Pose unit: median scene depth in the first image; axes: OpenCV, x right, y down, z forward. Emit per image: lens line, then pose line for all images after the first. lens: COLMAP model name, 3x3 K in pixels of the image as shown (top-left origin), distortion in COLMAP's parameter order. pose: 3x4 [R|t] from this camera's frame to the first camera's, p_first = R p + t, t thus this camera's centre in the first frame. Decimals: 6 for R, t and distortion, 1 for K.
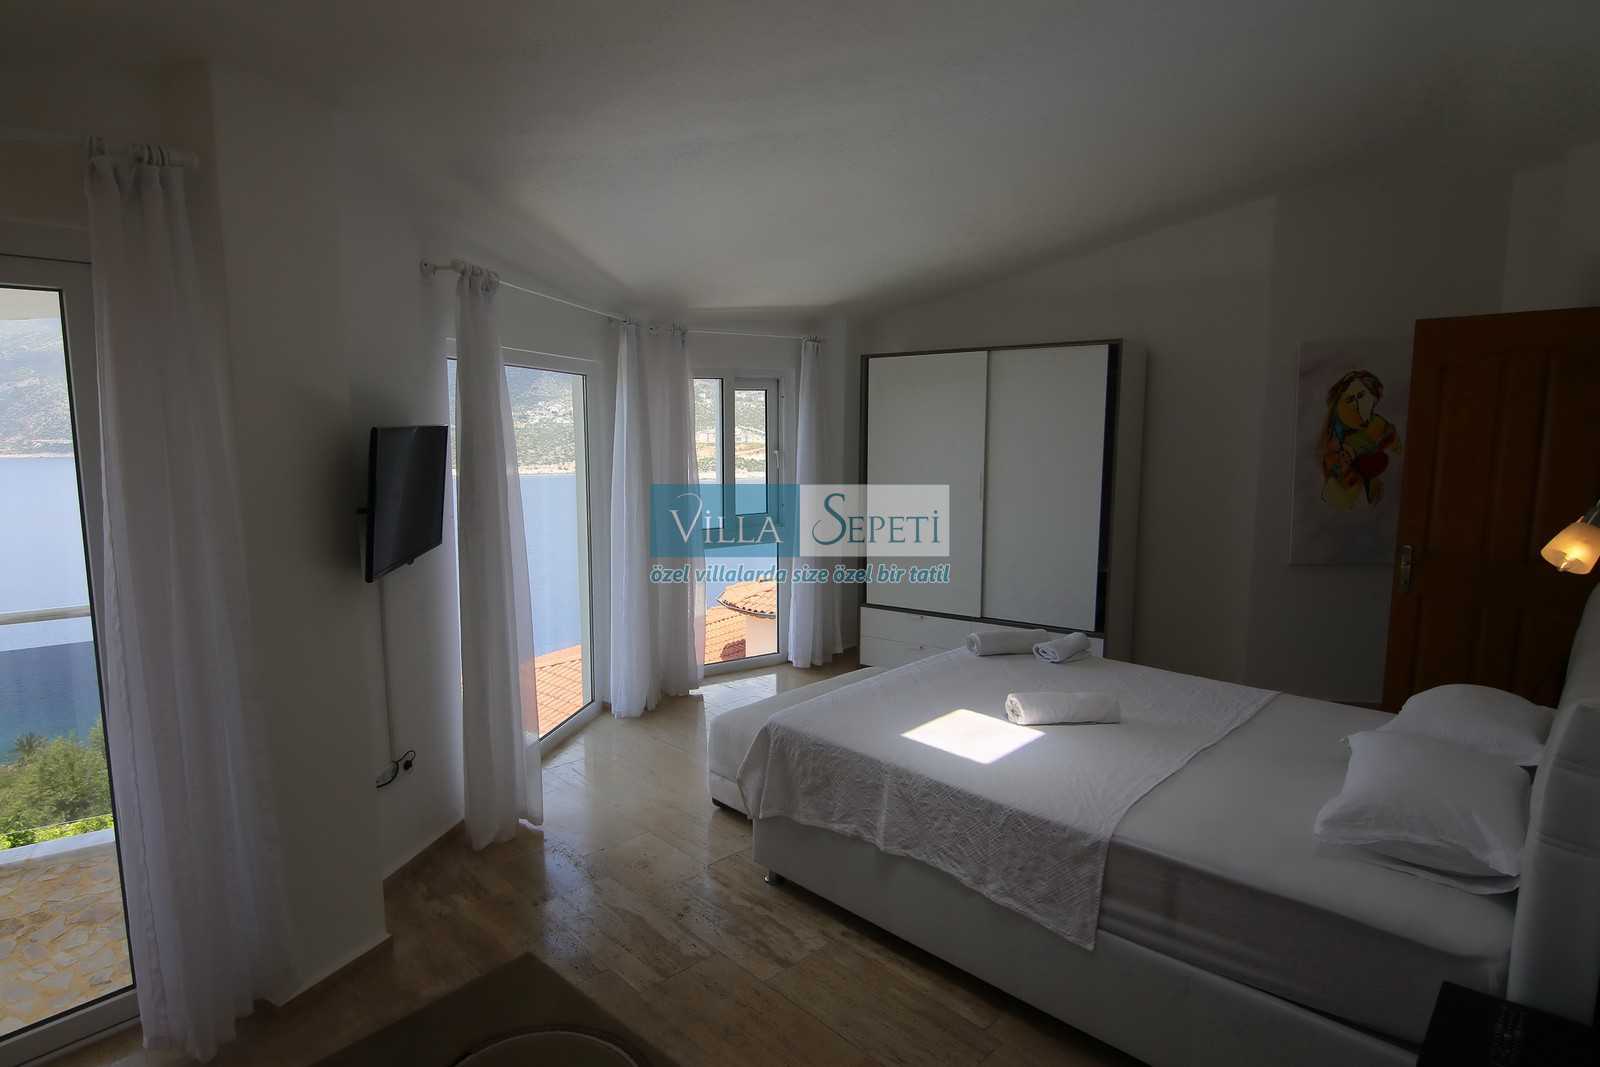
lens RADIAL K [[871.3, 0, 716.0], [0, 871.3, 541.8], [0, 0, 1]] dist [-0.016713, -0.000294]
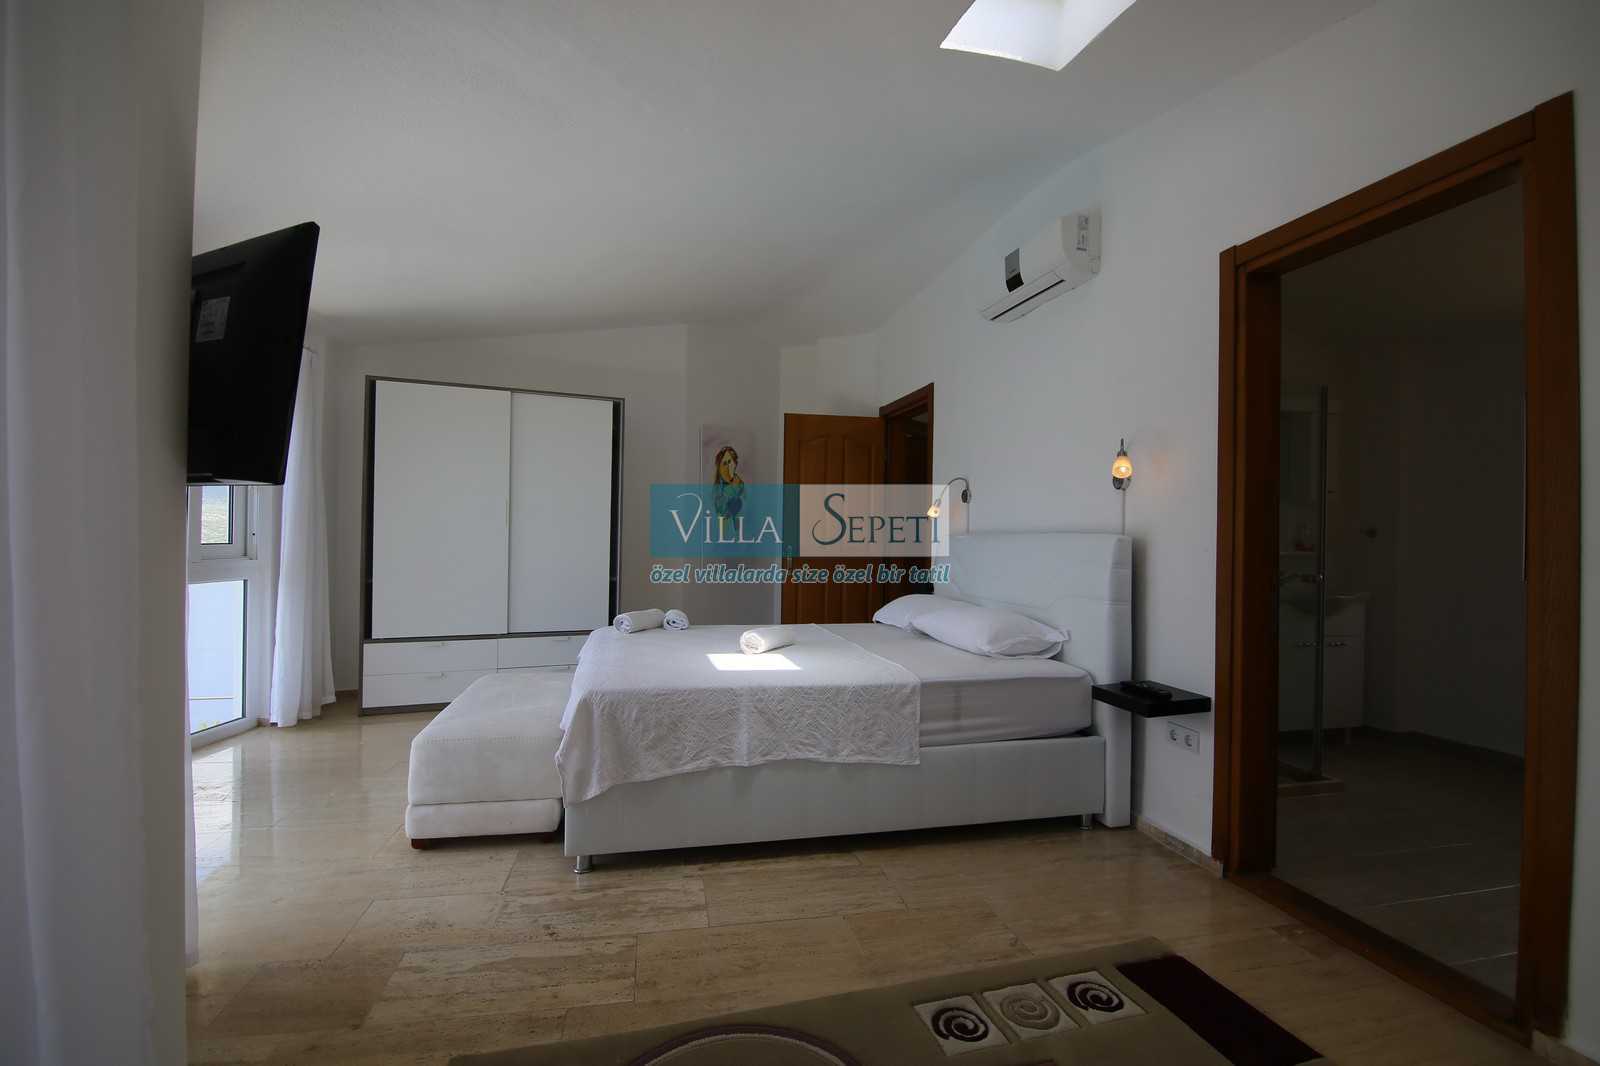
lens RADIAL K [[721.2, 0, 803.6], [0, 721.2, 543.9], [0, 0, 1]] dist [0.000390, -0.009258]
pose [[0.477723, 0.010860, 0.878443, -0.547853], [0.098540, 0.992951, -0.065865, 0.126537], [-0.872967, 0.118027, 0.473285, 0.419745]]
